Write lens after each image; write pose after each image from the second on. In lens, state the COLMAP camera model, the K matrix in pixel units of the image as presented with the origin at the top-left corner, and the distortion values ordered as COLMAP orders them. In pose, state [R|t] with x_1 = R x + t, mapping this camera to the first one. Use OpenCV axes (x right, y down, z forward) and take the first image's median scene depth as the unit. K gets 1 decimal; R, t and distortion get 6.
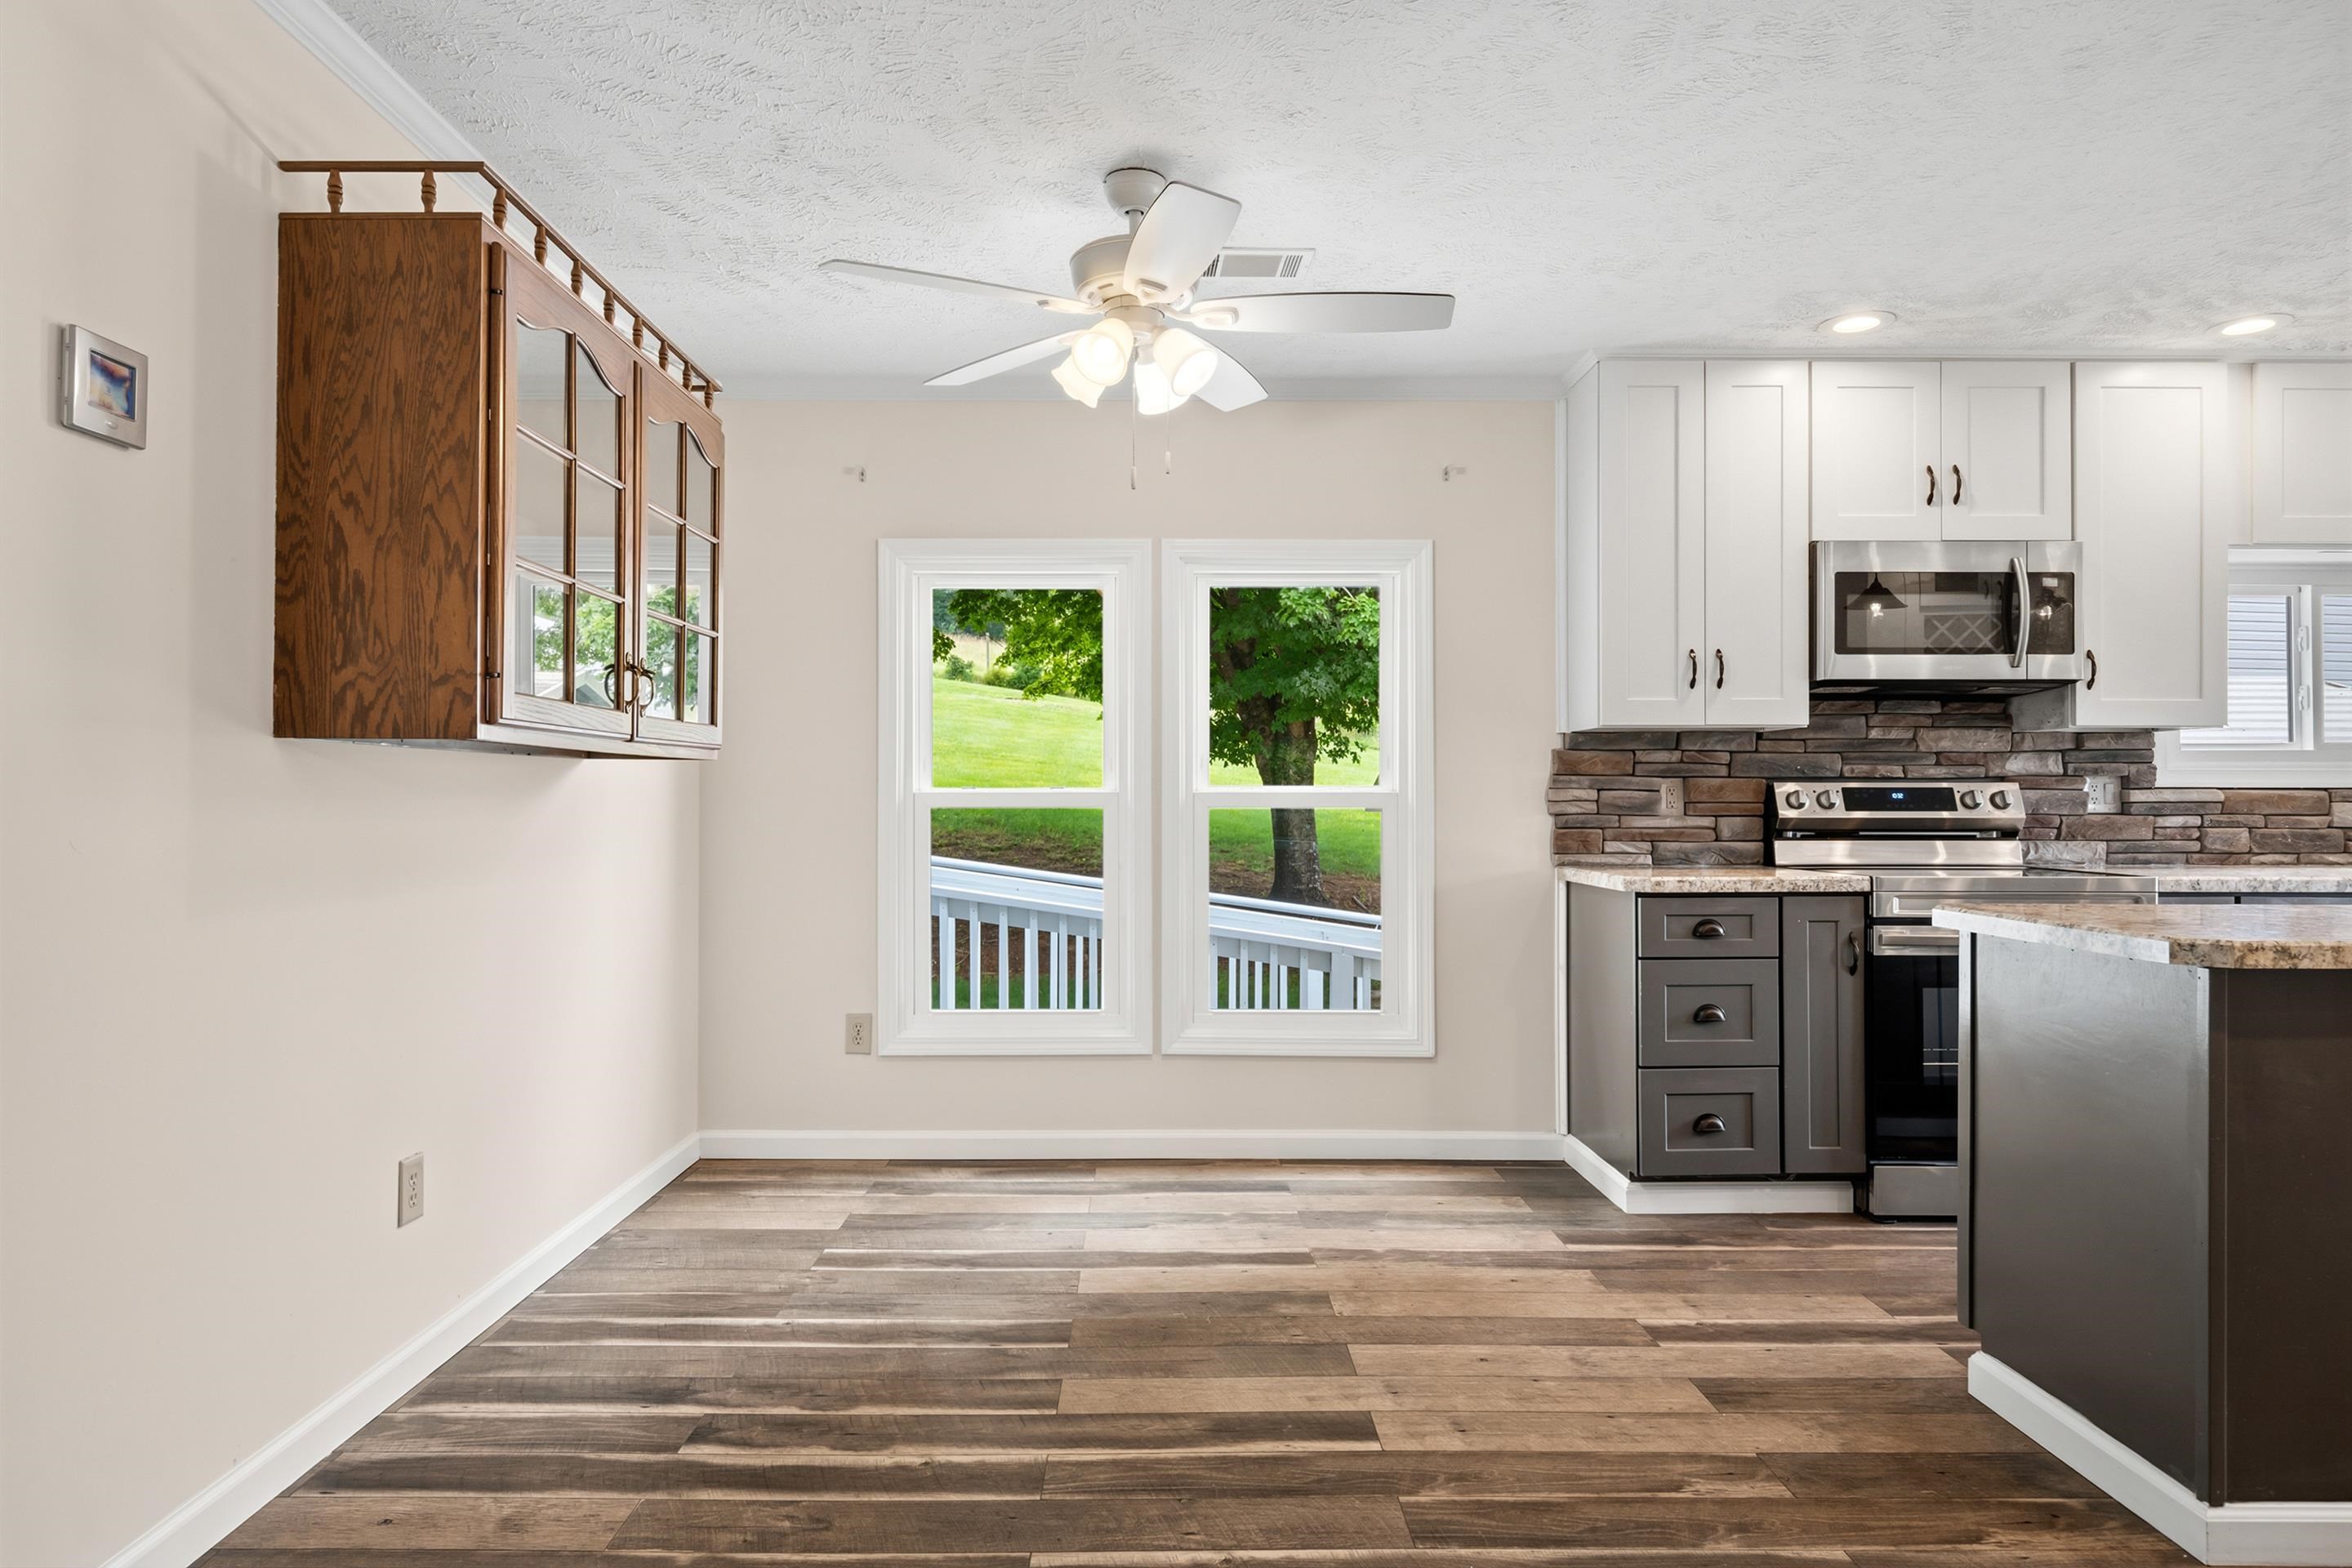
lens RADIAL K [[1399.6, 0, 1162.6], [0, 1399.6, 785.4], [0, 0, 1]] dist [0.000401, -0.002073]
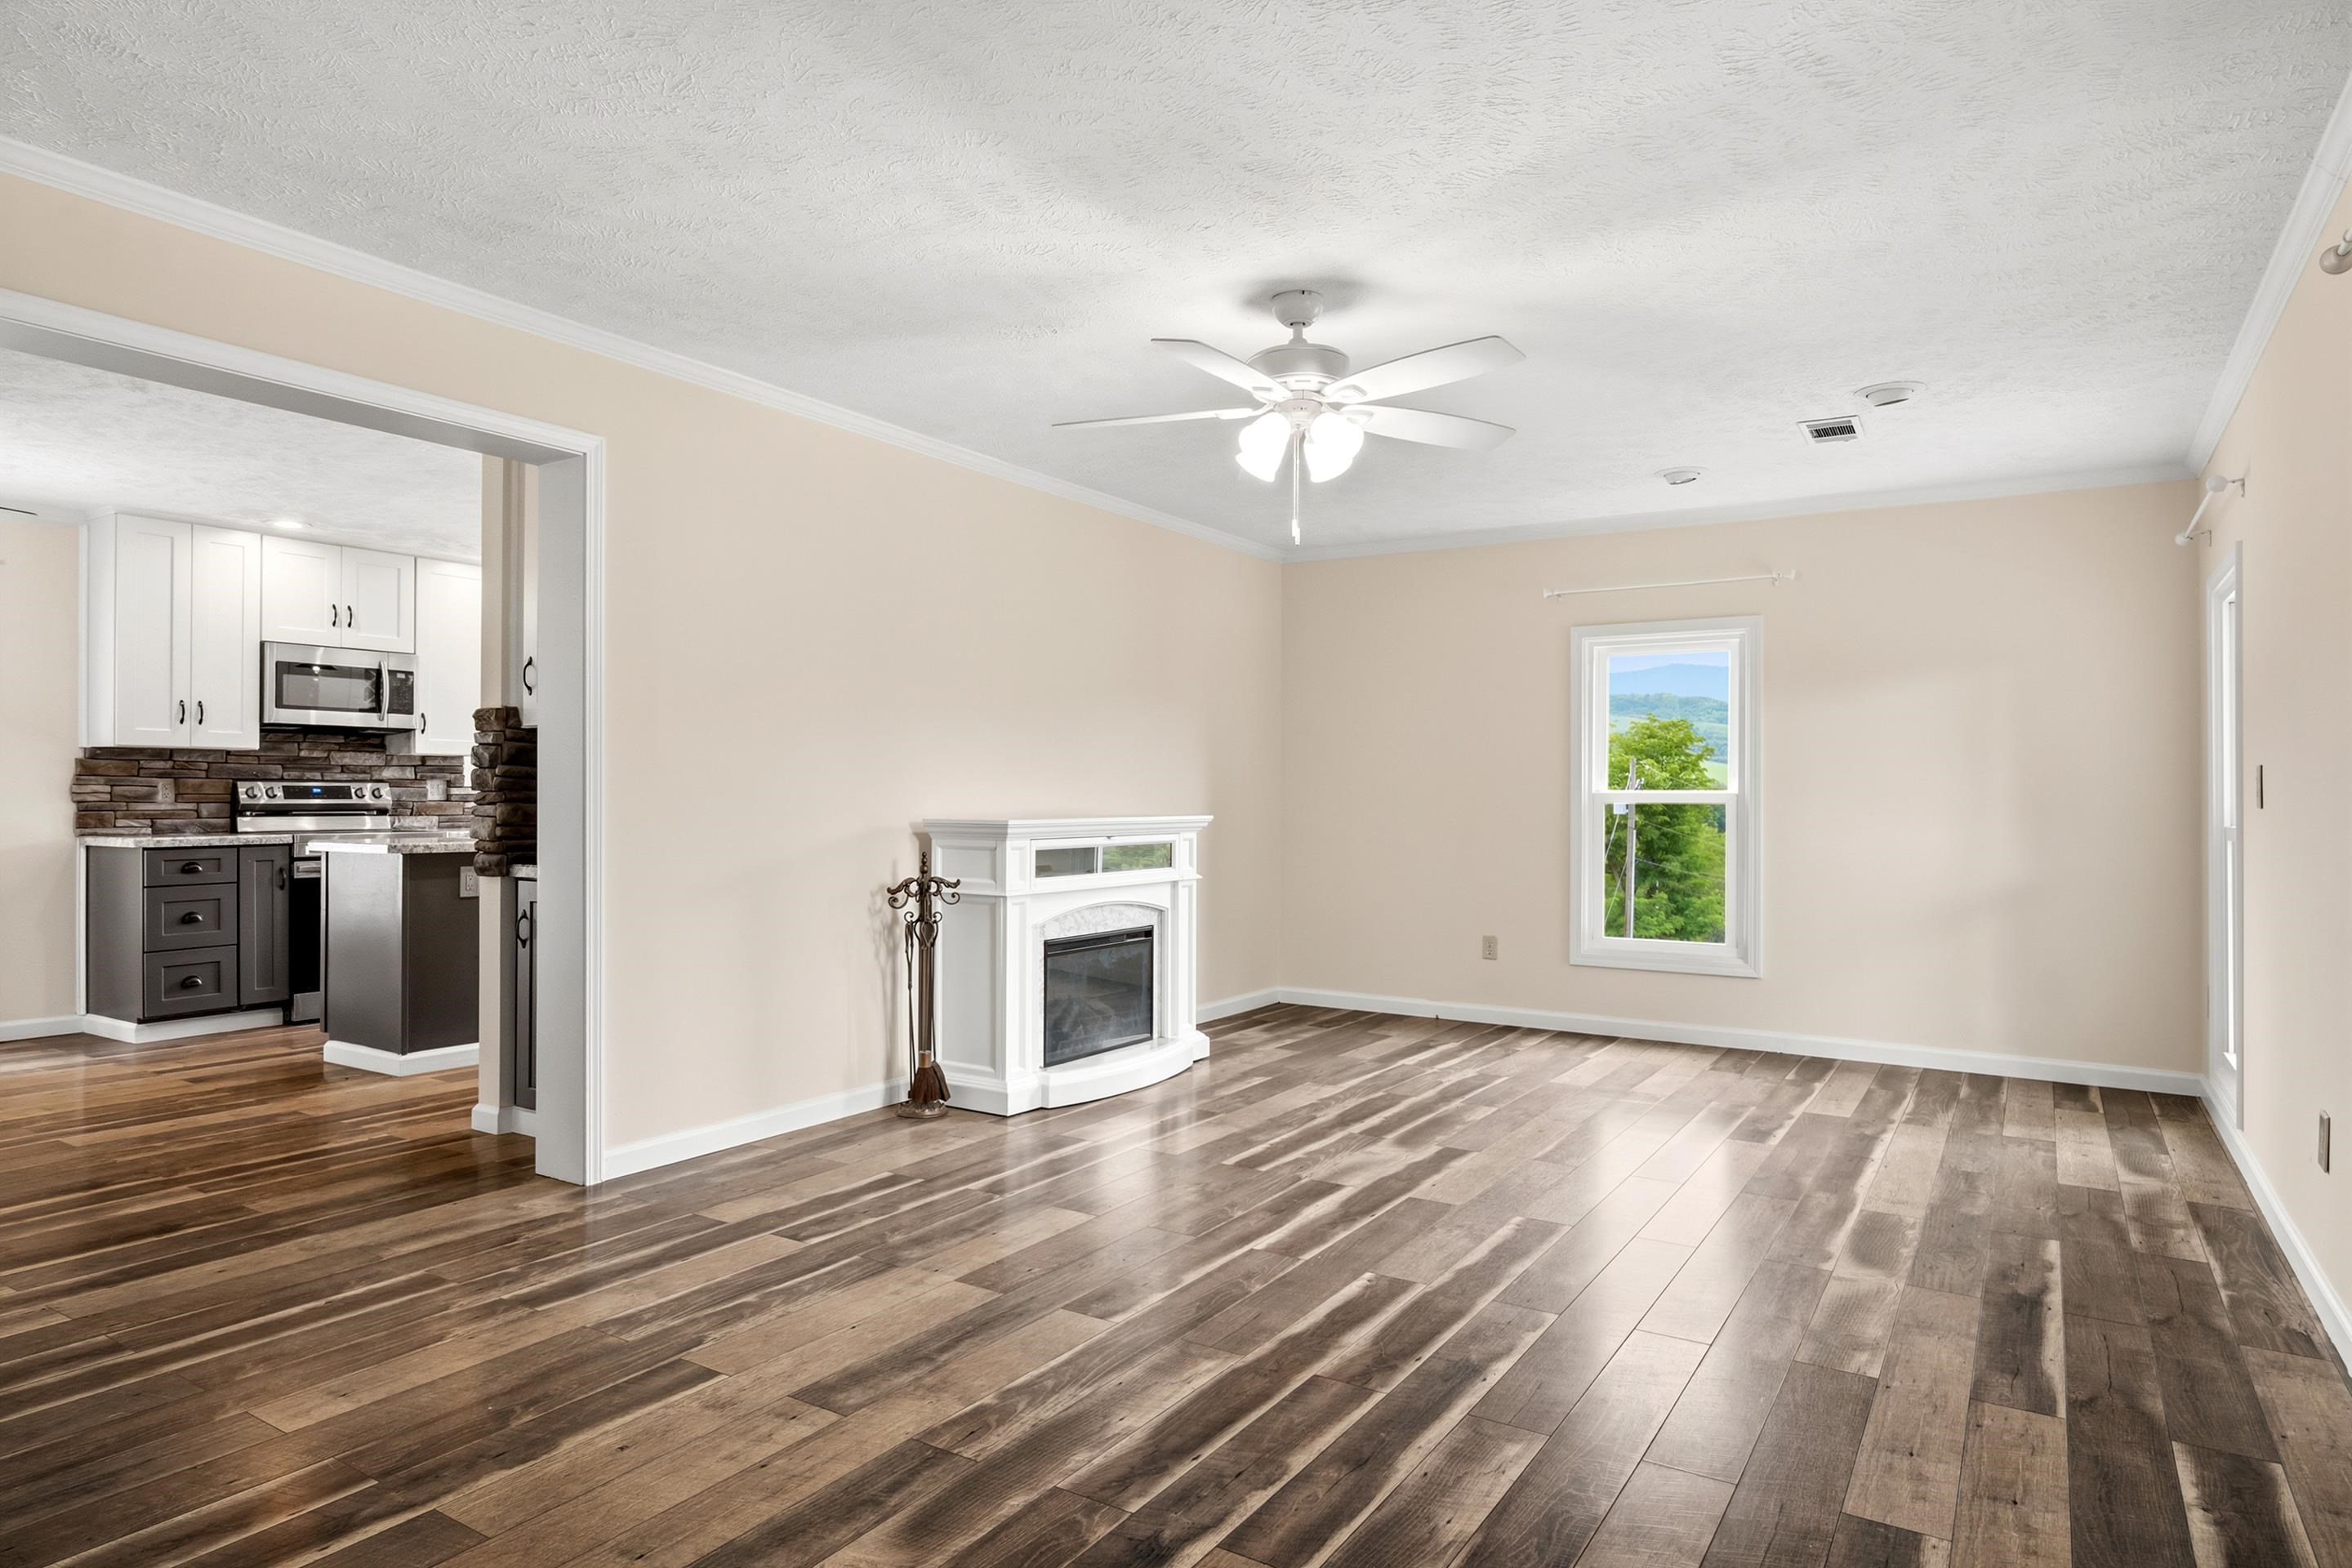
lens RADIAL K [[1399.6, 0, 1142.0], [0, 1399.6, 794.1], [0, 0, 1]] dist [0.000401, -0.002073]
pose [[0.566009, 0.003105, 0.824393, -0.316169], [-0.010068, 0.999944, 0.003146, -0.003673], [-0.824338, -0.010081, 0.566009, -0.805474]]
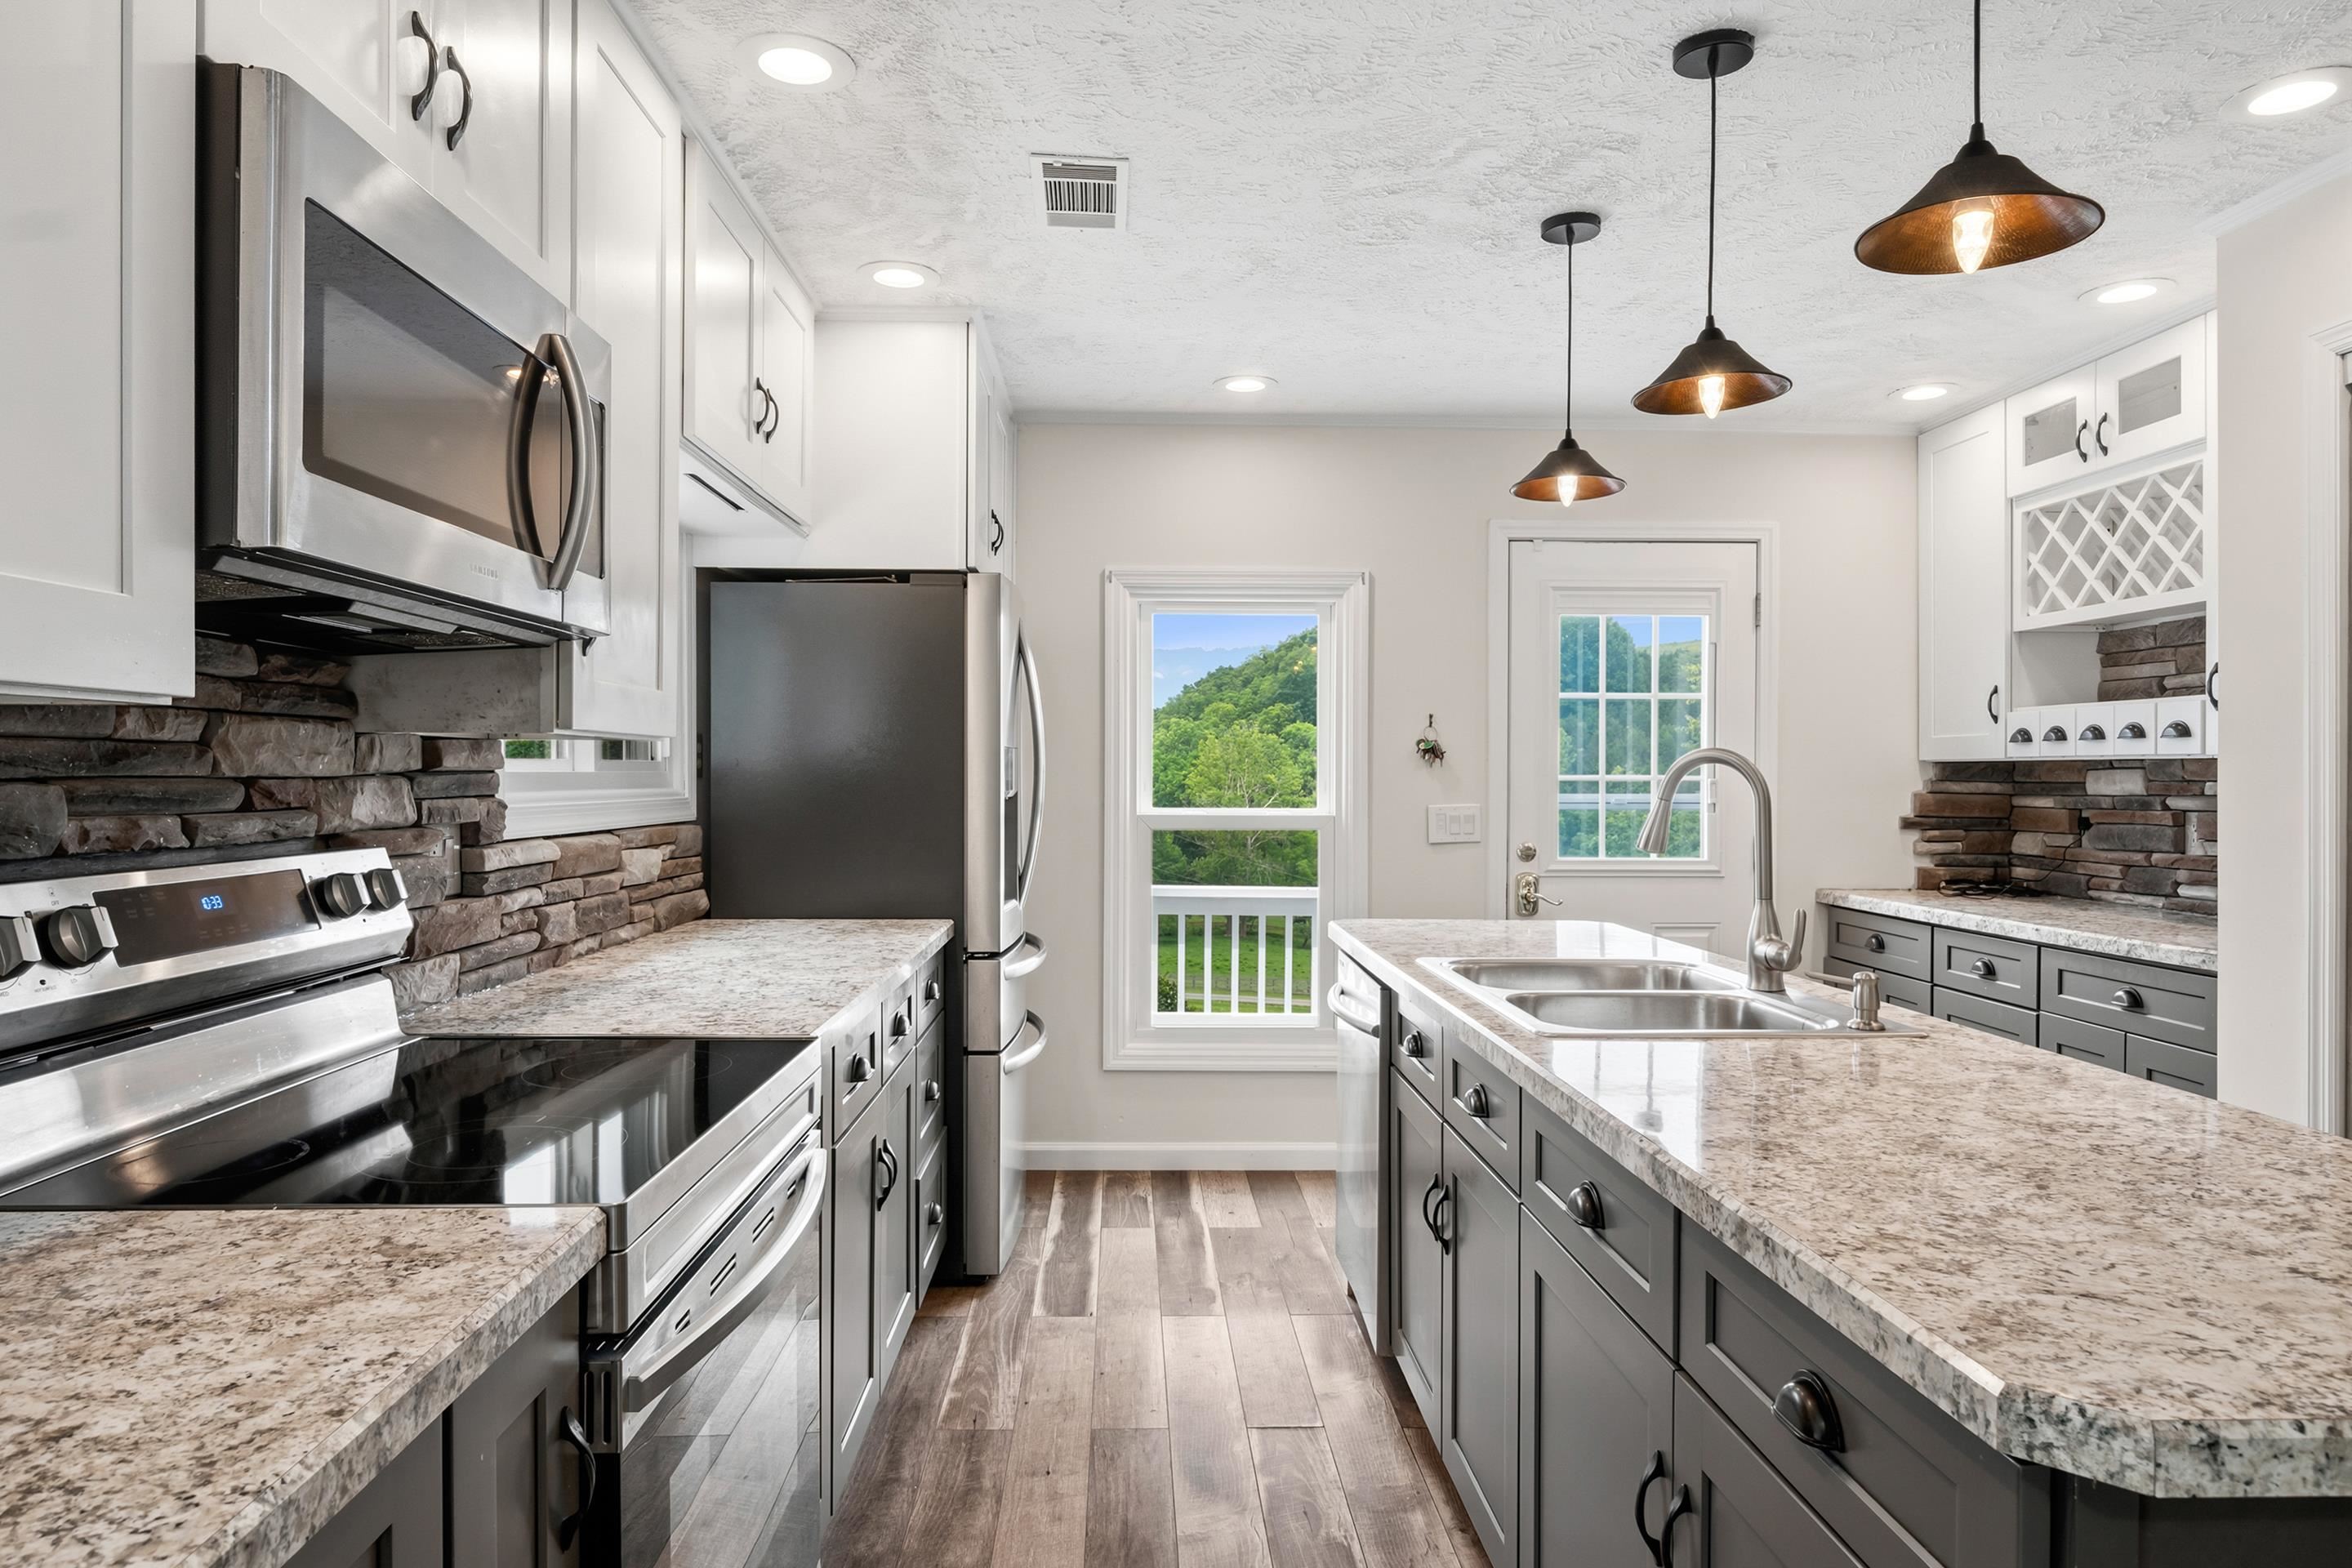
lens RADIAL K [[1399.6, 0, 1176.9], [0, 1399.6, 782.7], [0, 0, 1]] dist [0.000401, -0.002073]
pose [[-0.023335, -0.007615, 0.999699, 0.162987], [-0.009260, 0.999930, 0.007400, -0.028449], [-0.999685, -0.009085, -0.023403, 0.768624]]
